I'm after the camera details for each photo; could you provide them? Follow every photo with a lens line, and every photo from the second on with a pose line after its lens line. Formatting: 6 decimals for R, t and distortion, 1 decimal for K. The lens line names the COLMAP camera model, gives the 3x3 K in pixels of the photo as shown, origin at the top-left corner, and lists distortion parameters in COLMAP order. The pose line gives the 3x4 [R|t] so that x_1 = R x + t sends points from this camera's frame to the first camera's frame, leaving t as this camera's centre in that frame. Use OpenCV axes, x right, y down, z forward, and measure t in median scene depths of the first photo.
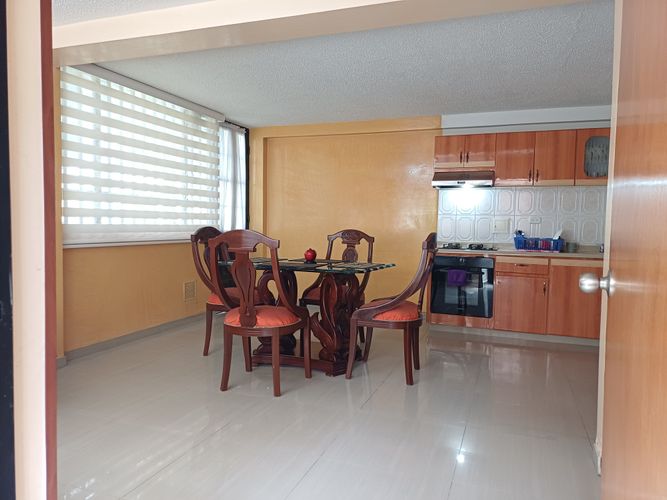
lens RADIAL K [[484.1, 0, 333.5], [0, 484.1, 250.0], [0, 0, 1]] dist [0.090544, -0.120070]
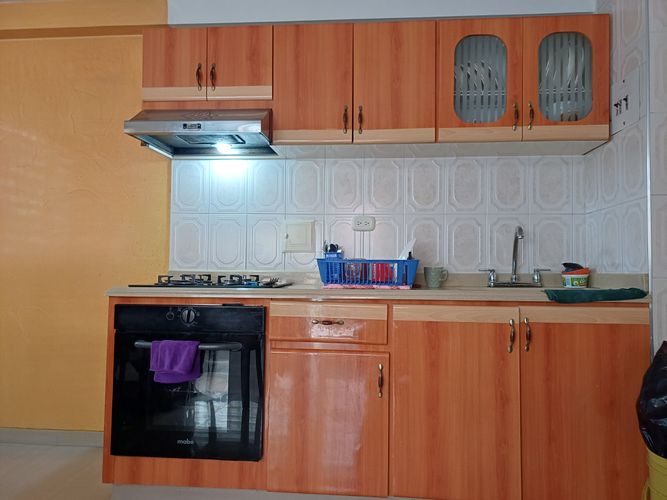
lens RADIAL K [[484.1, 0, 333.5], [0, 484.1, 250.0], [0, 0, 1]] dist [0.090544, -0.120070]
pose [[0.963547, -0.000375, 0.267538, 0.274517], [0.022998, 0.996414, -0.081432, 0.003850], [-0.266548, 0.084616, 0.960100, 0.592435]]
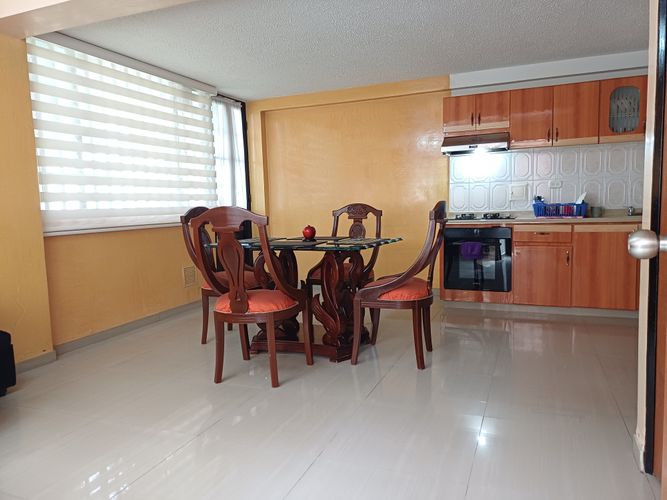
lens RADIAL K [[484.1, 0, 333.5], [0, 484.1, 250.0], [0, 0, 1]] dist [0.090544, -0.120070]
pose [[0.998507, -0.042559, -0.034234, 0.022910], [0.043970, 0.998168, 0.041563, 0.006240], [0.032402, -0.043006, 0.998549, 0.064635]]
